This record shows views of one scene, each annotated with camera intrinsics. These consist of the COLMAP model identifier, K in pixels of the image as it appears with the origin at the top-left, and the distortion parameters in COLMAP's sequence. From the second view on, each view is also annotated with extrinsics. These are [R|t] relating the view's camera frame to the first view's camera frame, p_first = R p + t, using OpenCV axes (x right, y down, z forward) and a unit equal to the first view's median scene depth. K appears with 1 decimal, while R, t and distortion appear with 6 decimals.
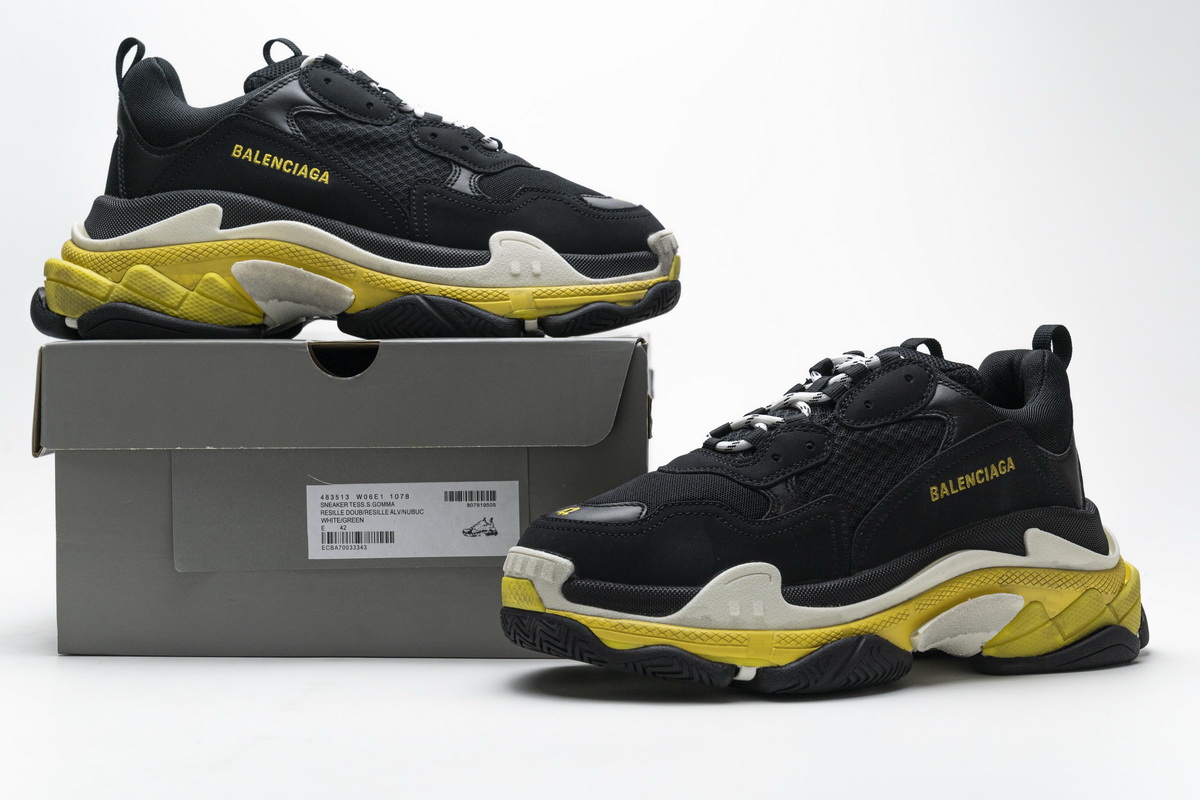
lens RADIAL K [[2073.0, 0, 599.8], [0, 2073.0, 397.6], [0, 0, 1]] dist [0.010904, 0.000000]
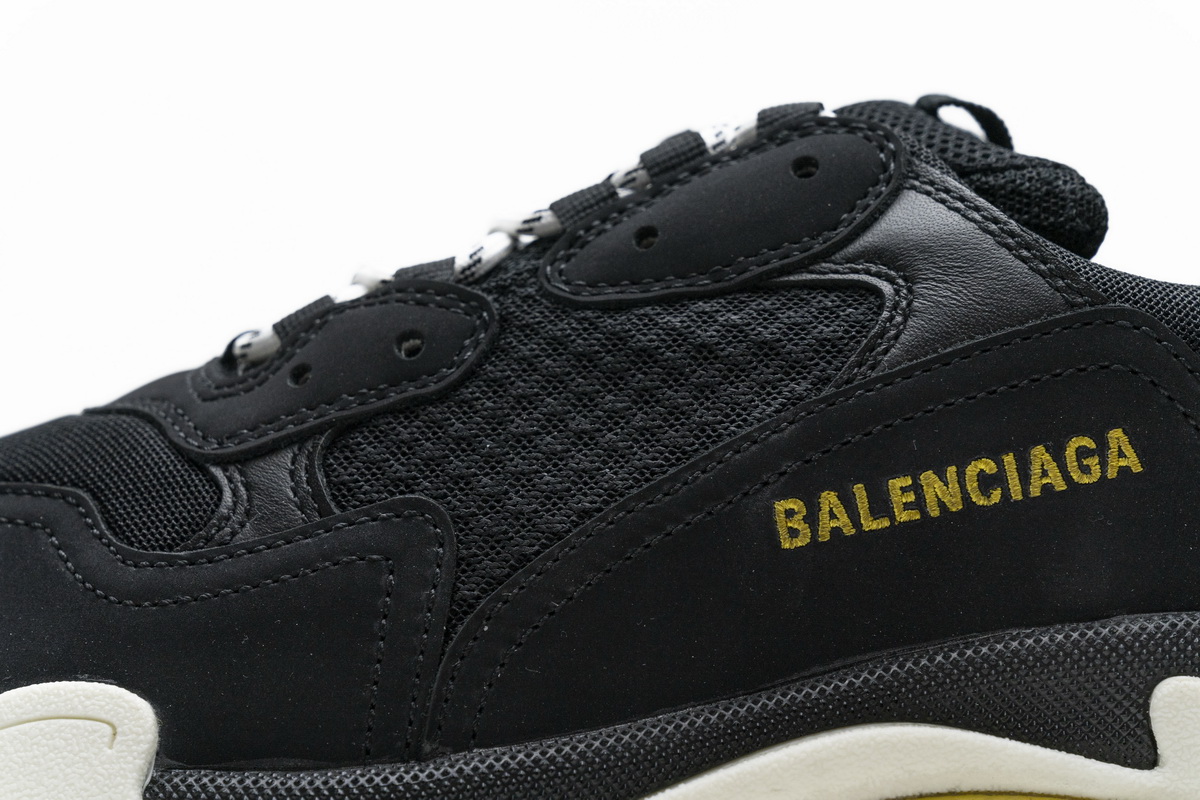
lens RADIAL K [[2323.4, 0, 601.4], [0, 2323.4, 399.3], [0, 0, 1]] dist [0.002601, 0.000000]
pose [[0.886260, 0.041116, -0.461359, 0.291716], [-0.064449, 0.997310, -0.034925, 0.041746], [0.458682, 0.060686, 0.886526, 0.684344]]
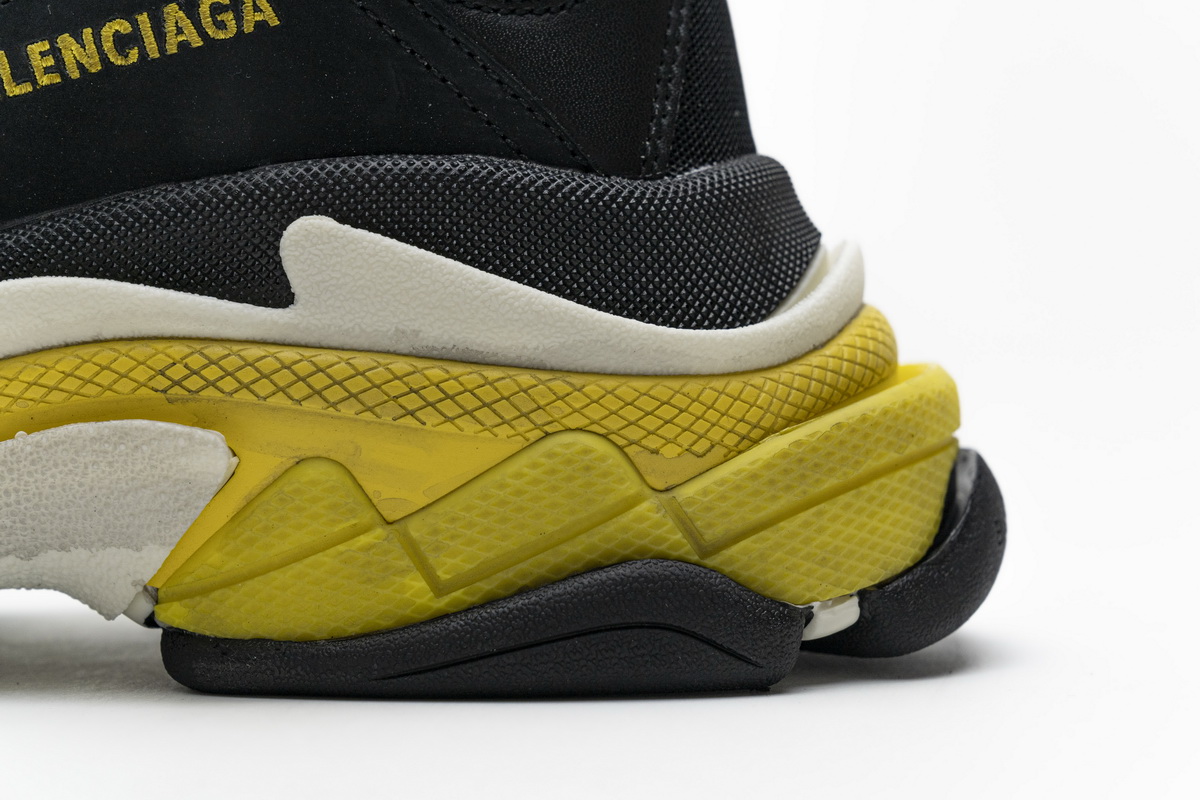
lens RADIAL K [[2323.4, 0, 593.5], [0, 2323.4, 389.2], [0, 0, 1]] dist [0.002601, 0.000000]
pose [[0.866194, 0.018005, -0.499383, 0.422230], [-0.009851, 0.999772, 0.018959, 0.083153], [0.499611, -0.011502, 0.866174, 0.743338]]
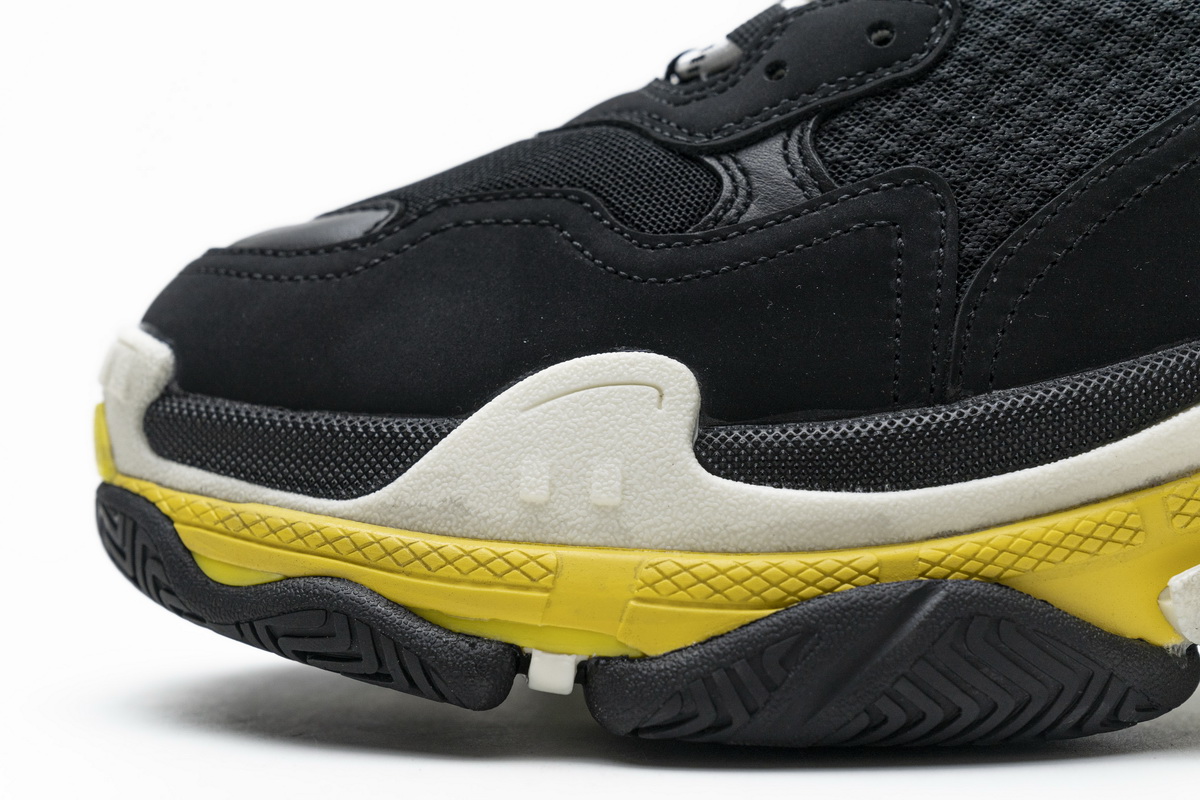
lens RADIAL K [[2319.5, 0, 600.5], [0, 2319.5, 401.3], [0, 0, 1]] dist [0.008646, 0.000000]
pose [[0.891333, 0.004981, -0.453323, 0.232430], [-0.005535, 0.999985, 0.000105, 0.083376], [0.453316, 0.002416, 0.891347, 0.626513]]
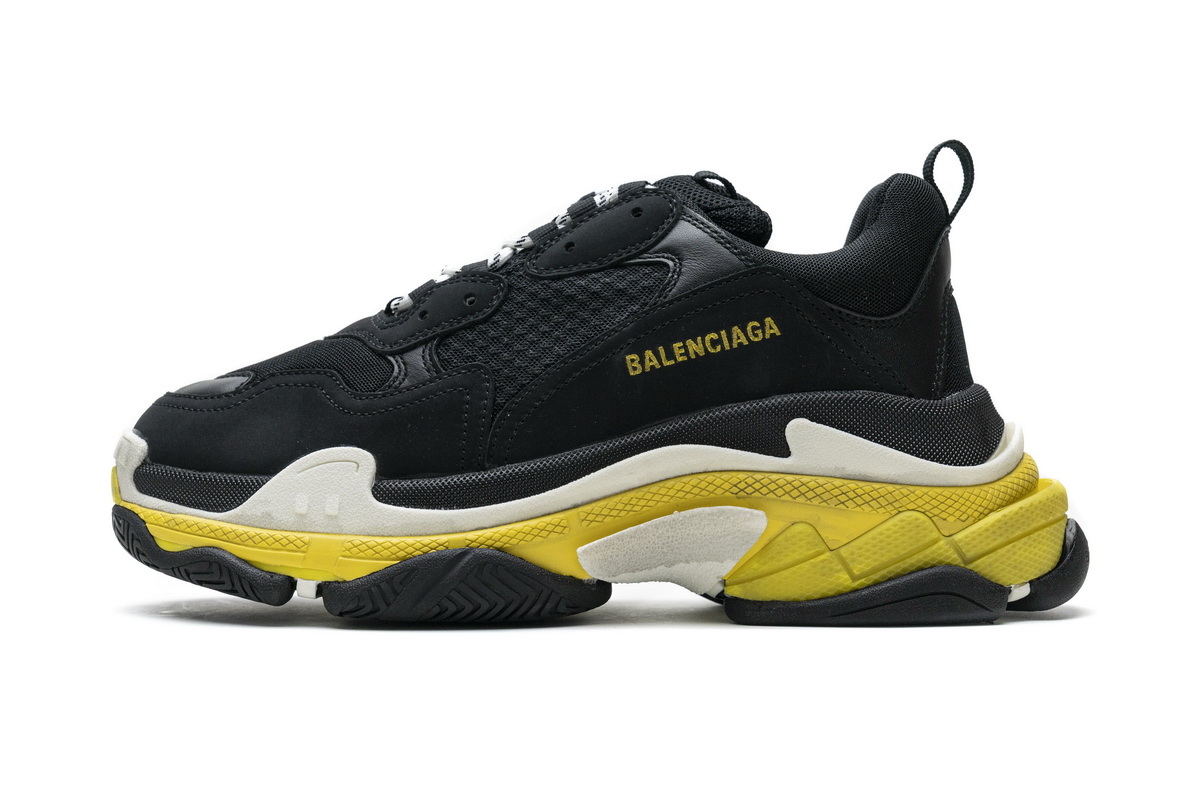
lens RADIAL K [[2323.4, 0, 594.7], [0, 2323.4, 402.6], [0, 0, 1]] dist [0.002601, 0.000000]
pose [[0.875516, 0.001237, -0.483187, 0.540081], [-0.008833, 0.999871, -0.013445, 0.070426], [0.483108, 0.016039, 0.875414, 0.283295]]
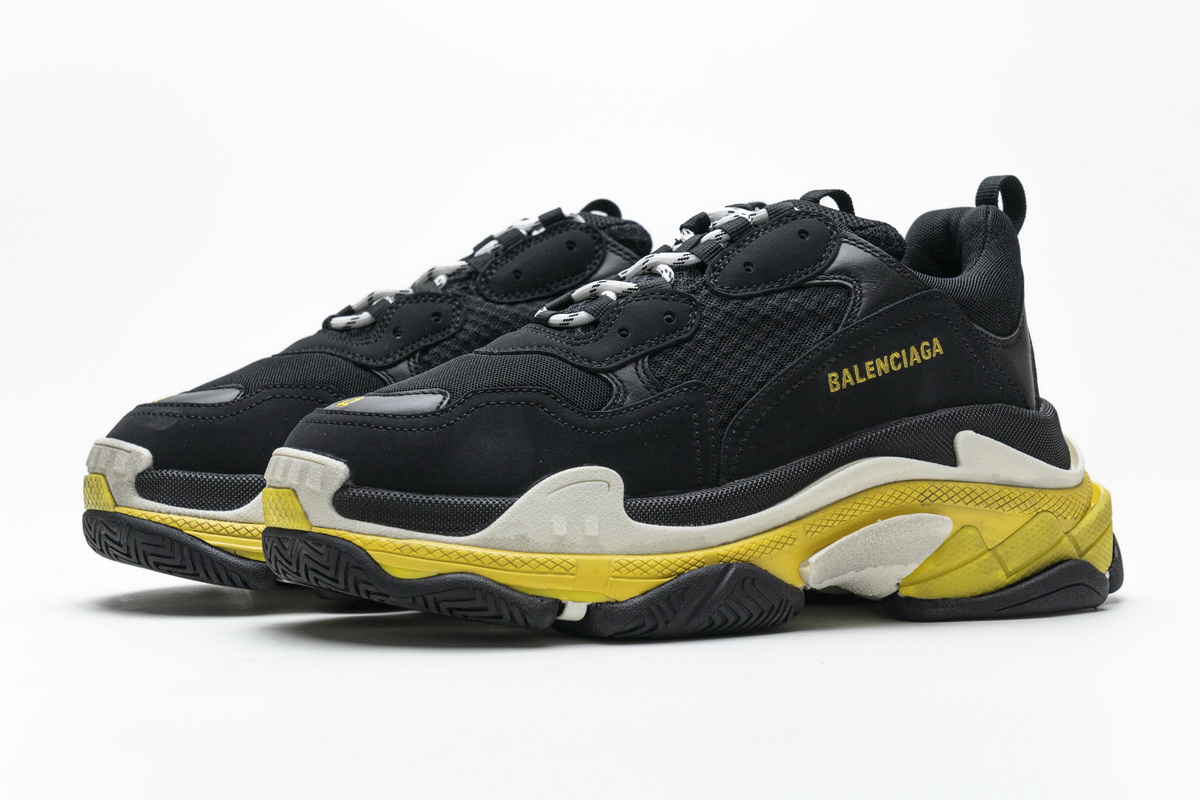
lens RADIAL K [[2328.8, 0, 599.5], [0, 2328.8, 402.9], [0, 0, 1]] dist [0.034228, 0.000000]
pose [[0.999999, 0.001393, 0.000801, 0.074174], [-0.001399, 0.999971, 0.007499, 0.047504], [-0.000791, -0.007500, 0.999972, 0.141071]]
